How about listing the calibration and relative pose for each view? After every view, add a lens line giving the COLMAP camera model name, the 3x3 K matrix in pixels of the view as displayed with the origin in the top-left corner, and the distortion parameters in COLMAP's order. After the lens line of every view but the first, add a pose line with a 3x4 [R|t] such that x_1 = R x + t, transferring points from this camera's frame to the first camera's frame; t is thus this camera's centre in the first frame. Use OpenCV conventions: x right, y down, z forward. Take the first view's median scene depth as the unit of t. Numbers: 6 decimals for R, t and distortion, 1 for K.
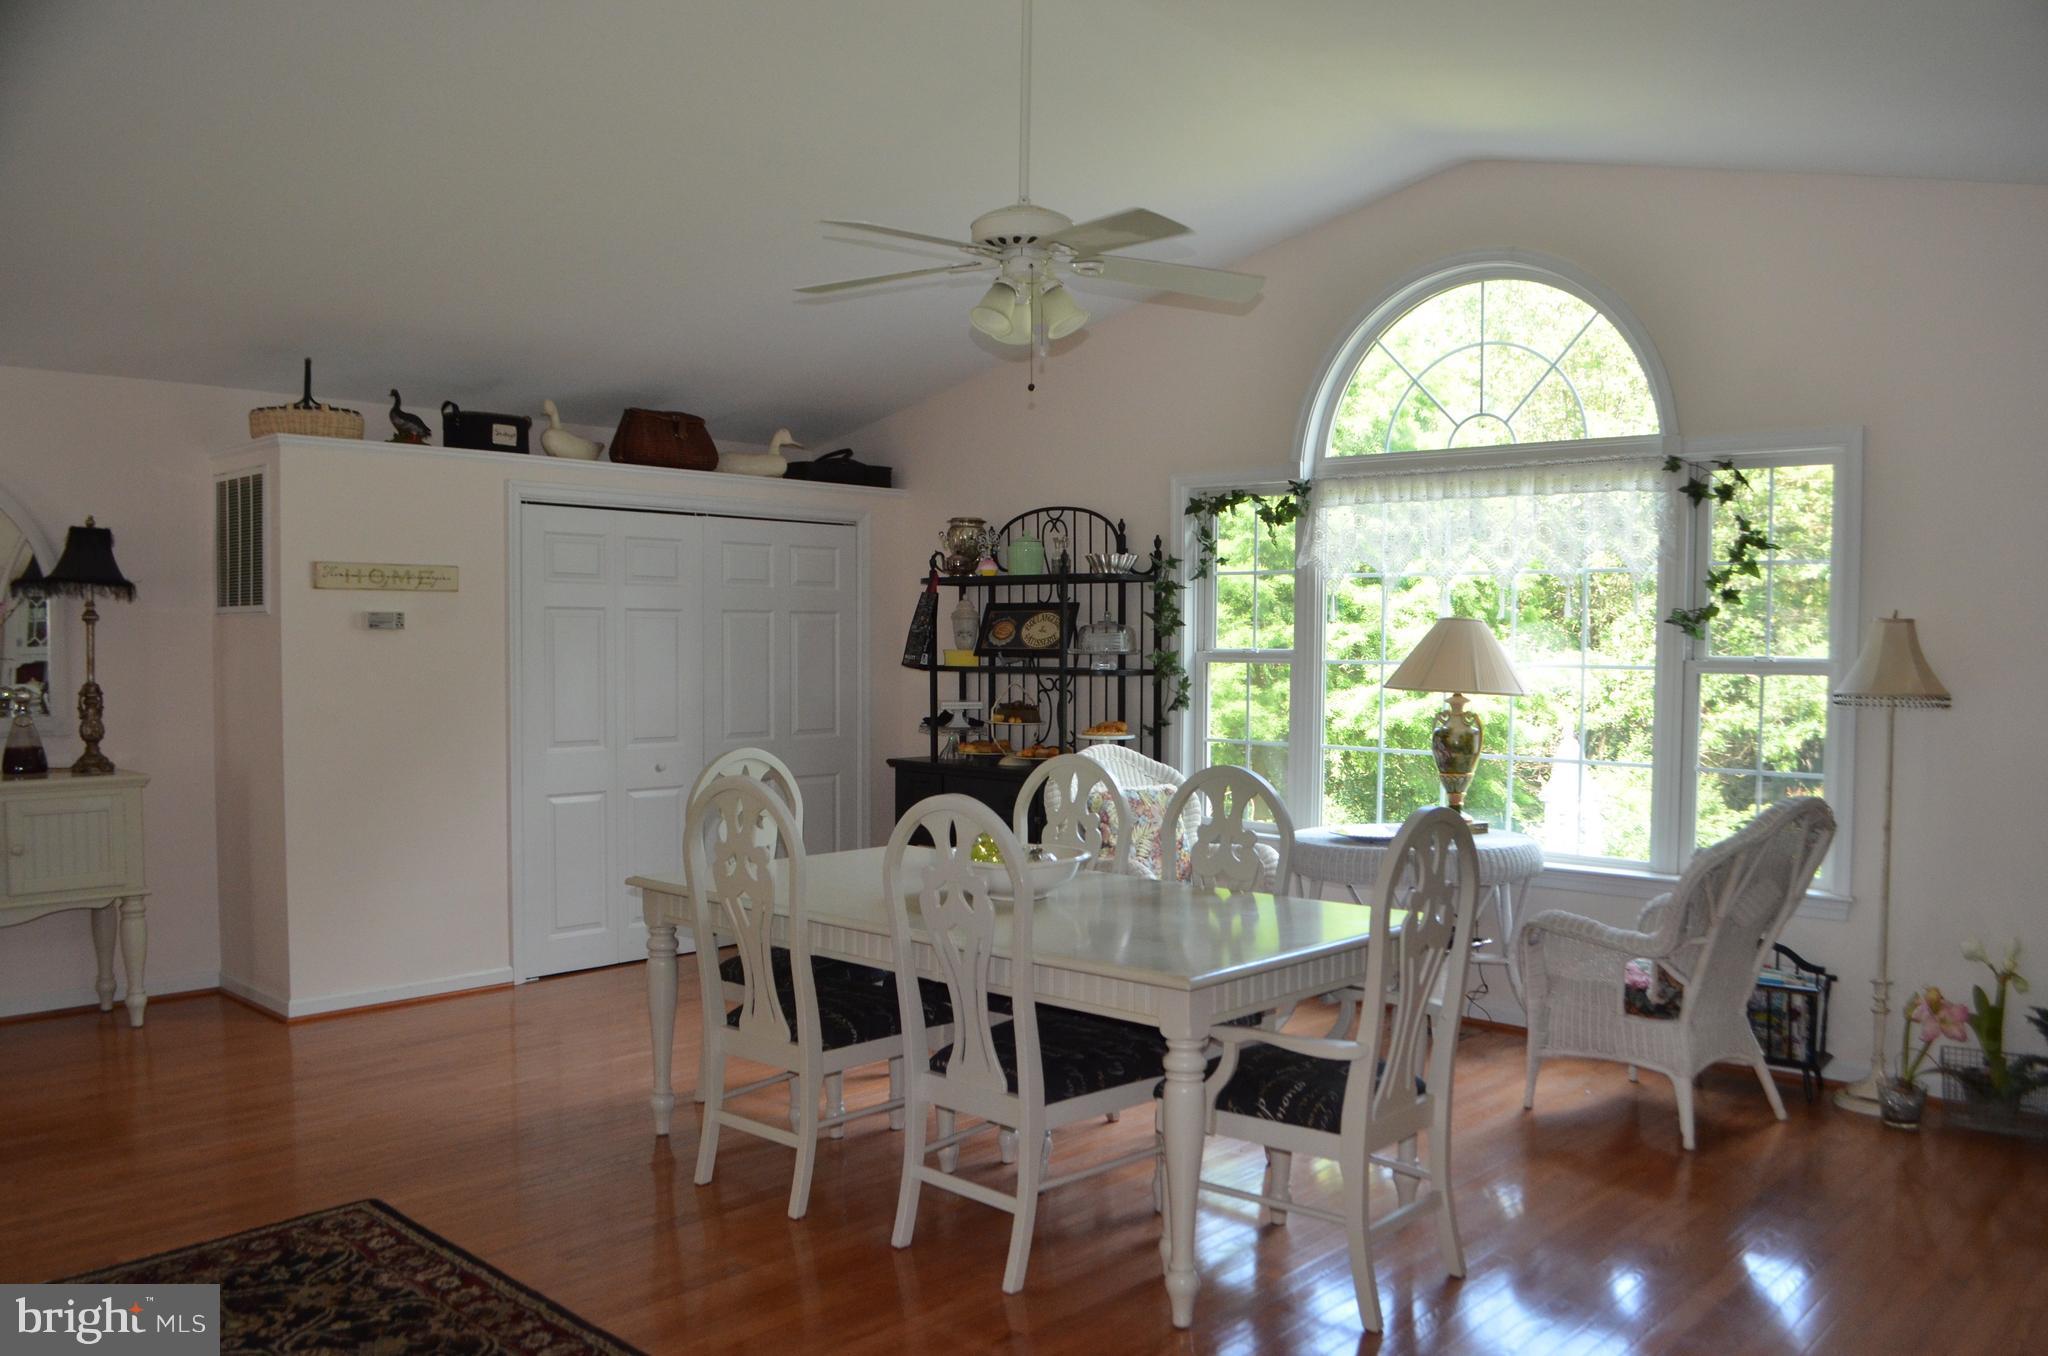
lens RADIAL K [[1594.4, 0, 1038.3], [0, 1594.4, 710.3], [0, 0, 1]] dist [-0.075236, -0.002796]
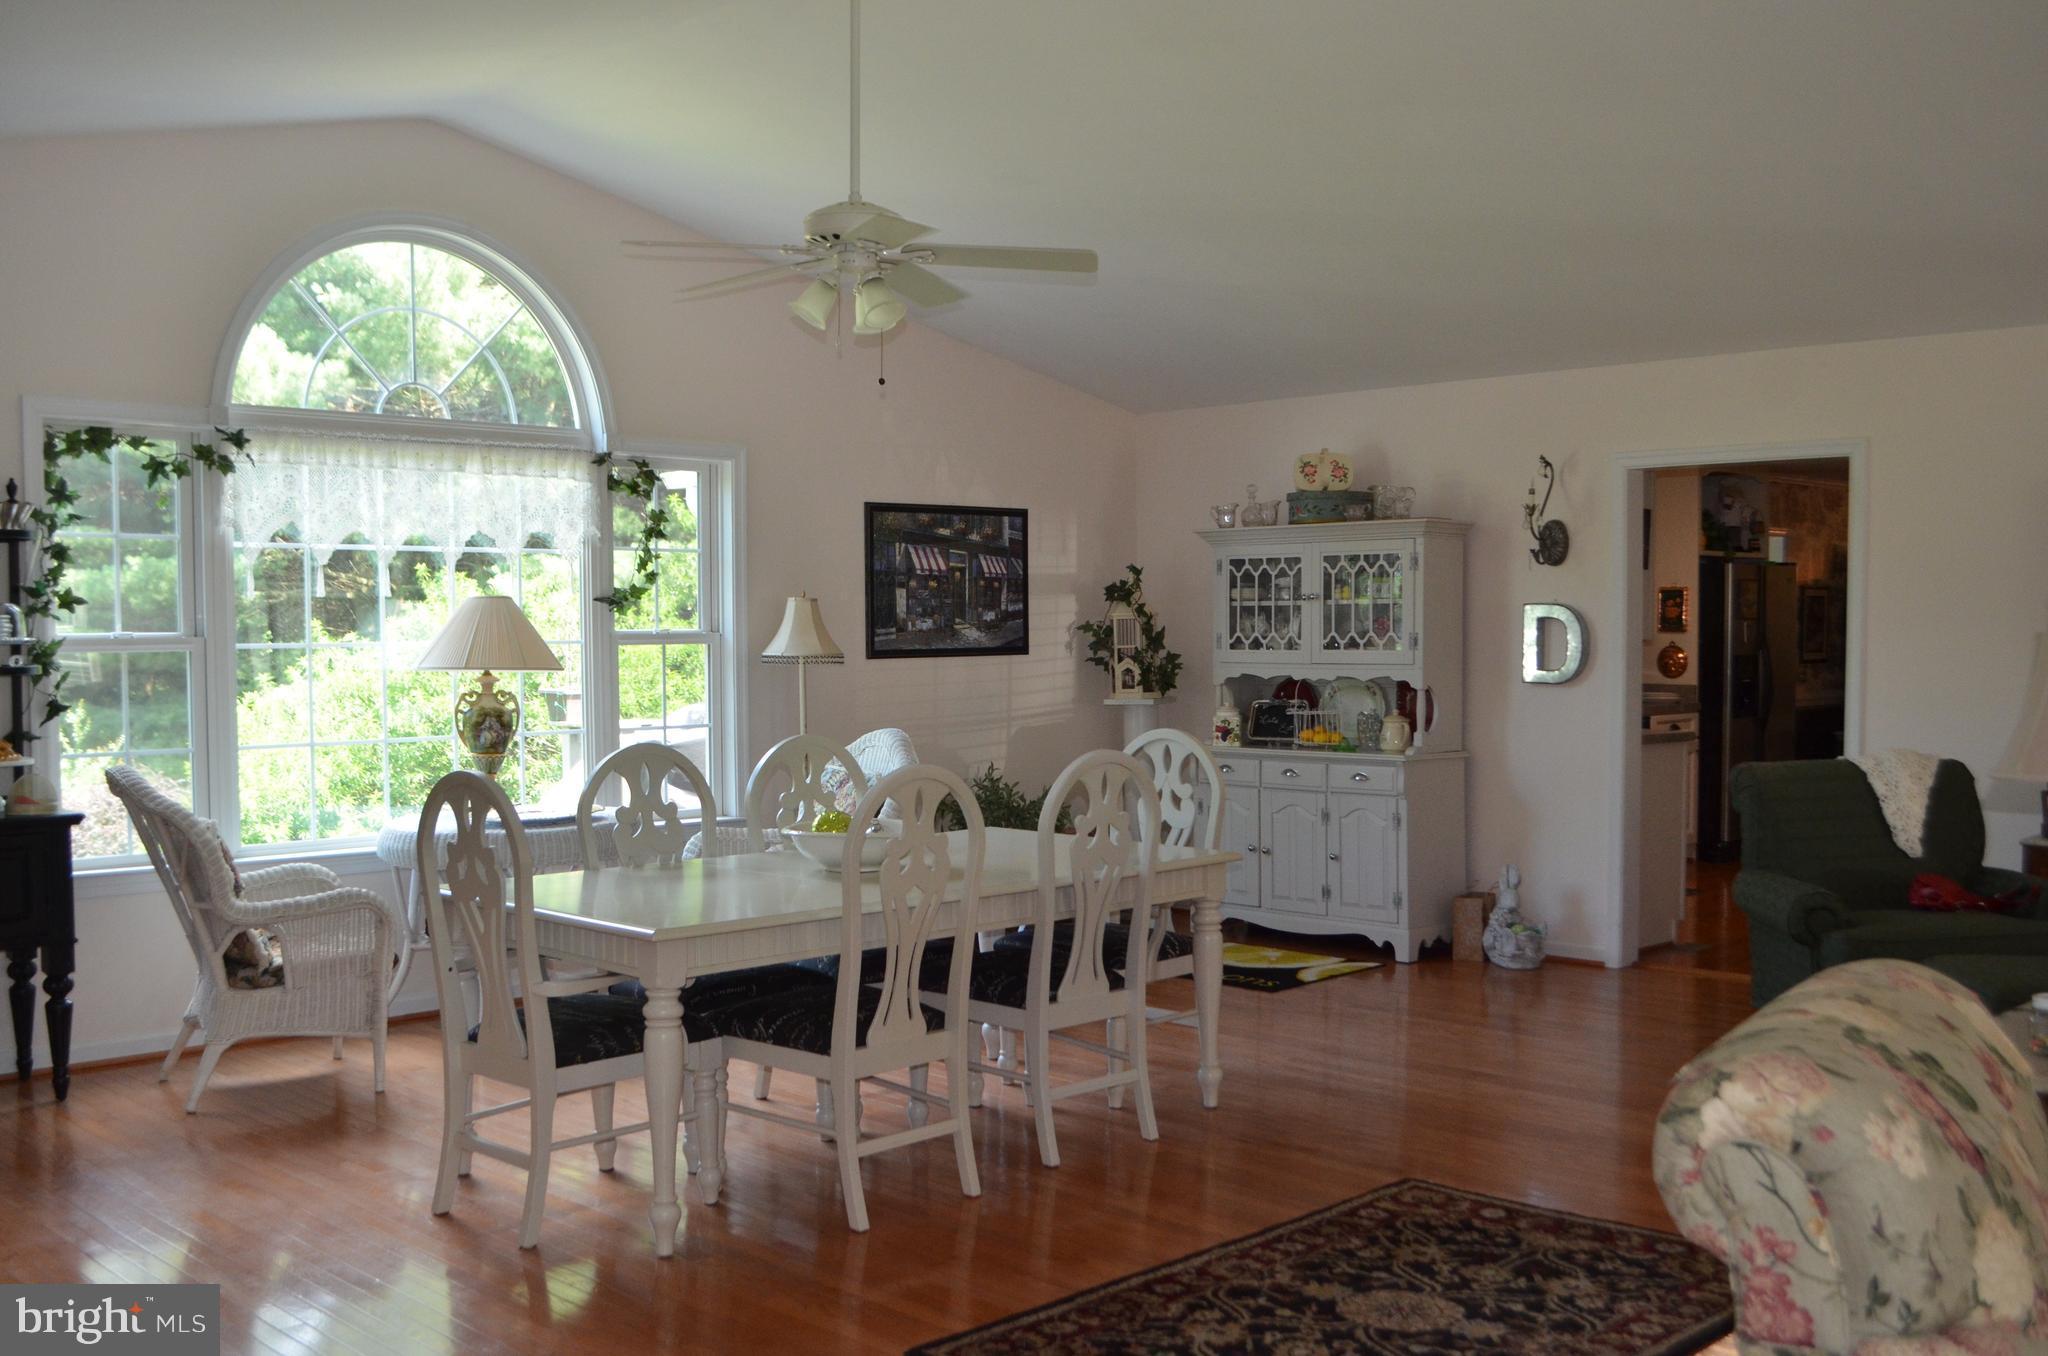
lens RADIAL K [[1763.5, 0, 1226.5], [0, 1763.5, 681.5], [0, 0, 1]] dist [-0.094365, -0.006411]
pose [[0.039872, -0.046190, 0.998137, -0.803675], [0.045033, 0.997999, 0.044385, -0.032385], [-0.998190, 0.043179, 0.041872, 0.501444]]
